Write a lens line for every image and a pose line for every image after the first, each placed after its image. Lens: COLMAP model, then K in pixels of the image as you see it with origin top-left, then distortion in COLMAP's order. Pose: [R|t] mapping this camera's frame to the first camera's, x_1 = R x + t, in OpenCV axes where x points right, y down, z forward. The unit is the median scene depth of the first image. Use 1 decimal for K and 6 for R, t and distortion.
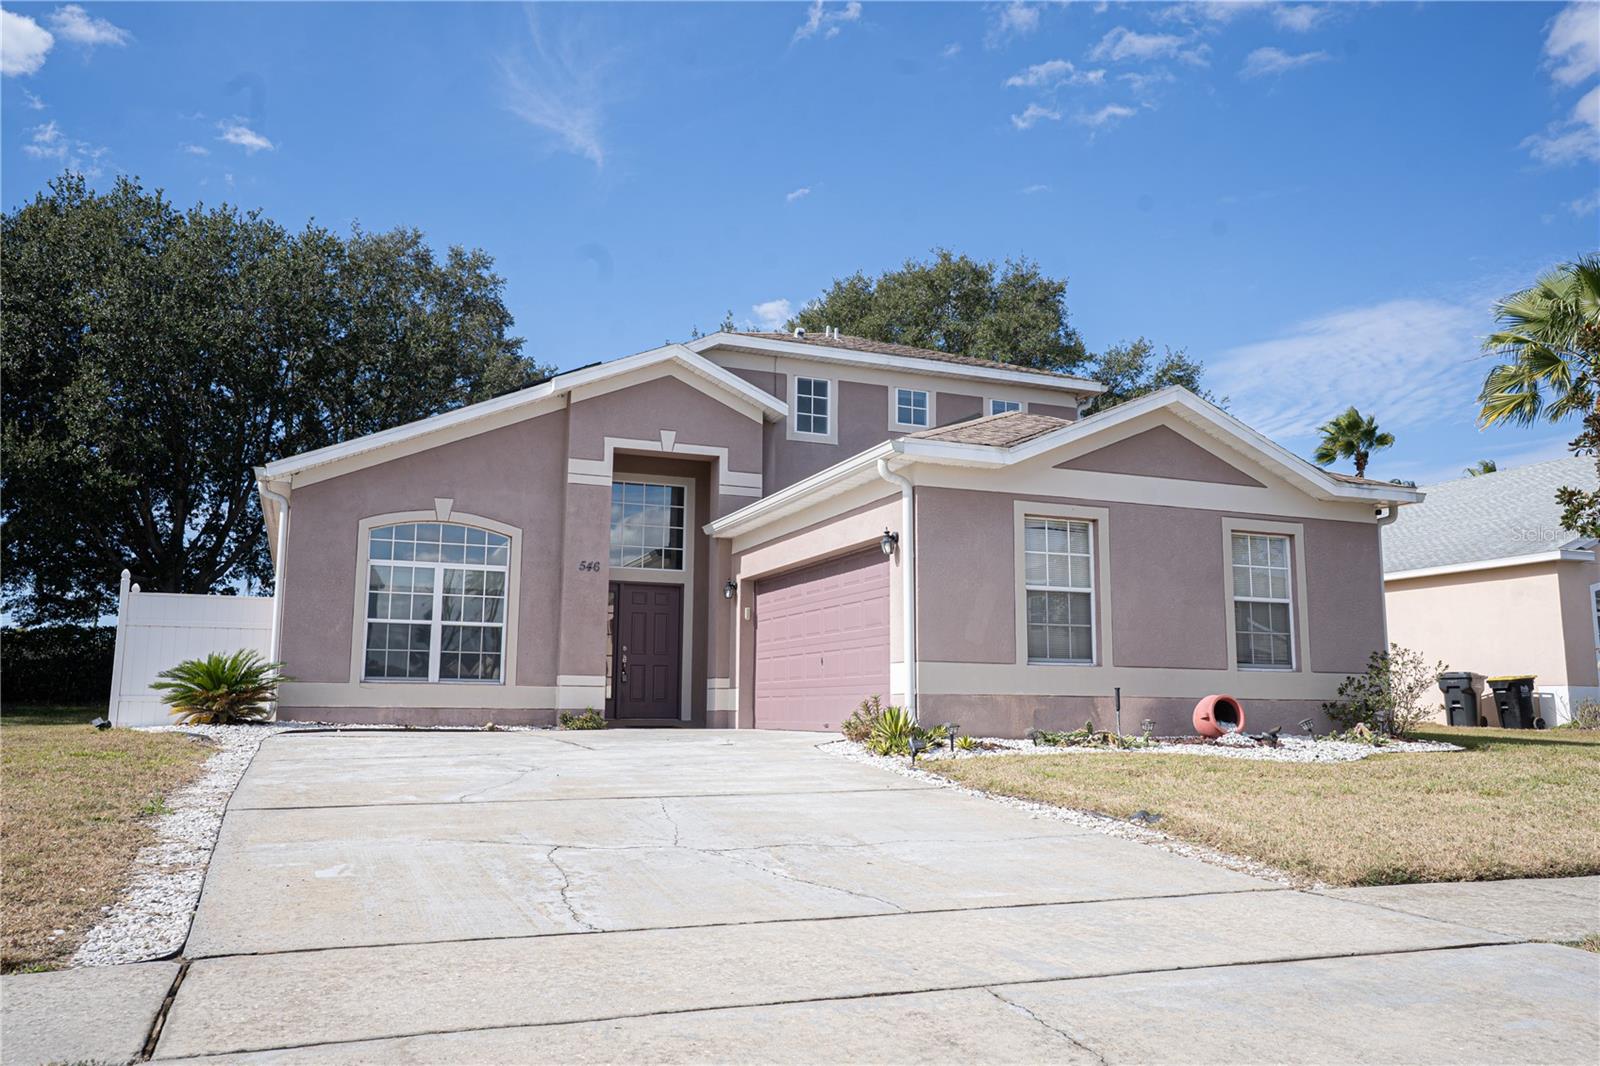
lens RADIAL K [[1235.5, 0, 810.8], [0, 1235.5, 509.9], [0, 0, 1]] dist [0.006944, 0.005119]
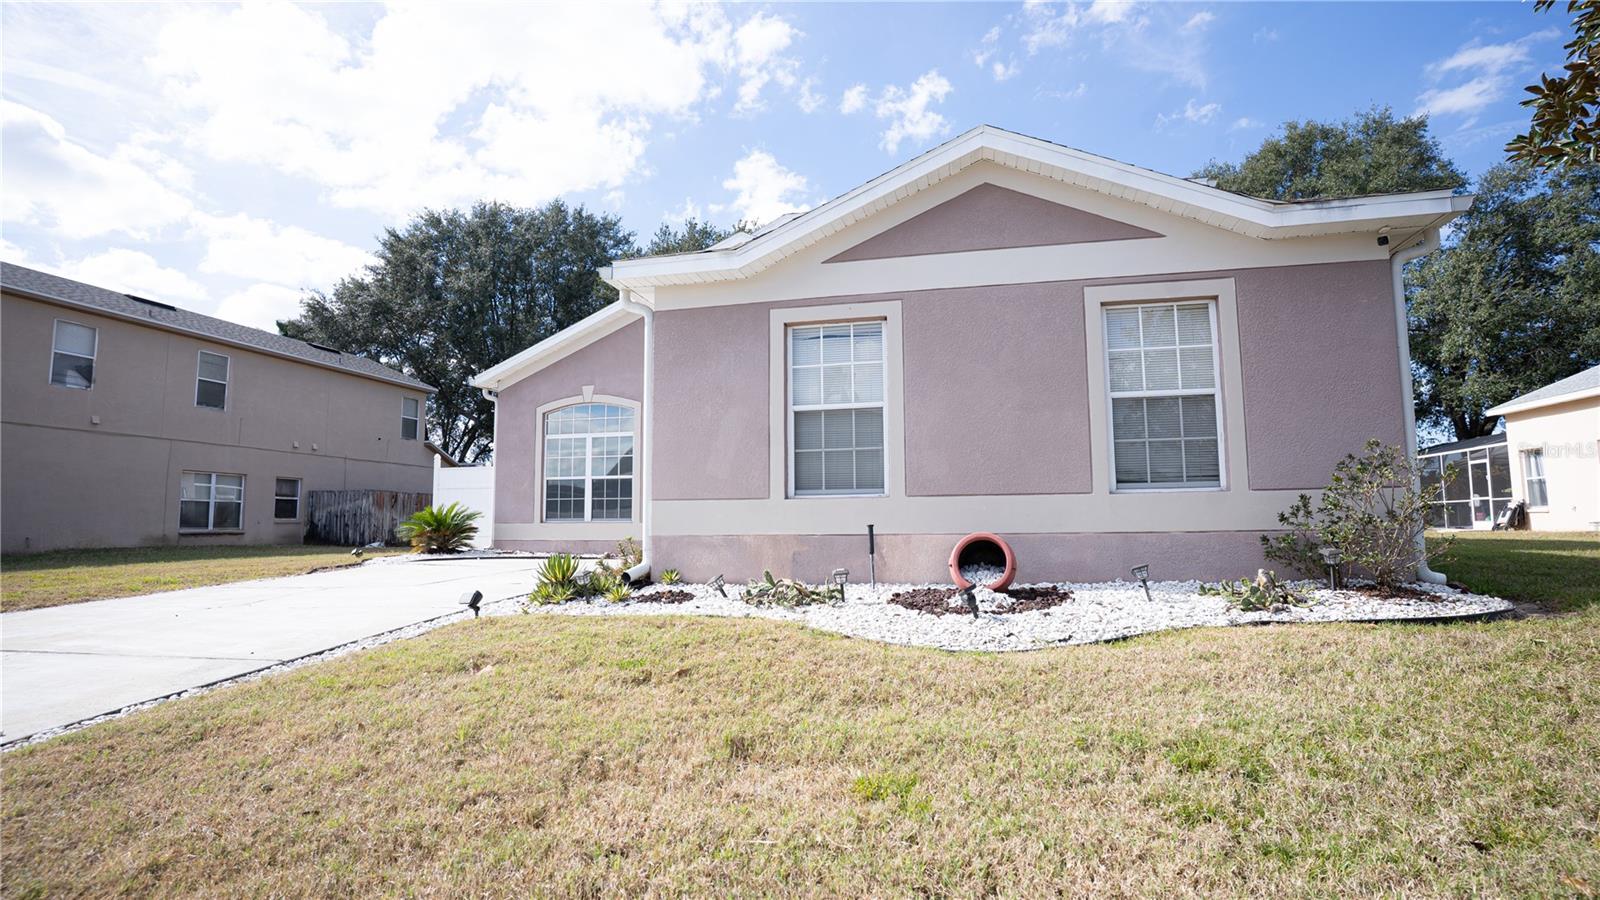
lens RADIAL K [[793.3, 0, 800.0], [0, 793.3, 450.0], [0, 0, 1]] dist [-0.050034, 0.000069]
pose [[0.817687, -0.070800, -0.571293, 0.454322], [0.110299, 0.993290, 0.034772, 0.067147], [0.564998, -0.091445, 0.820009, 0.510255]]
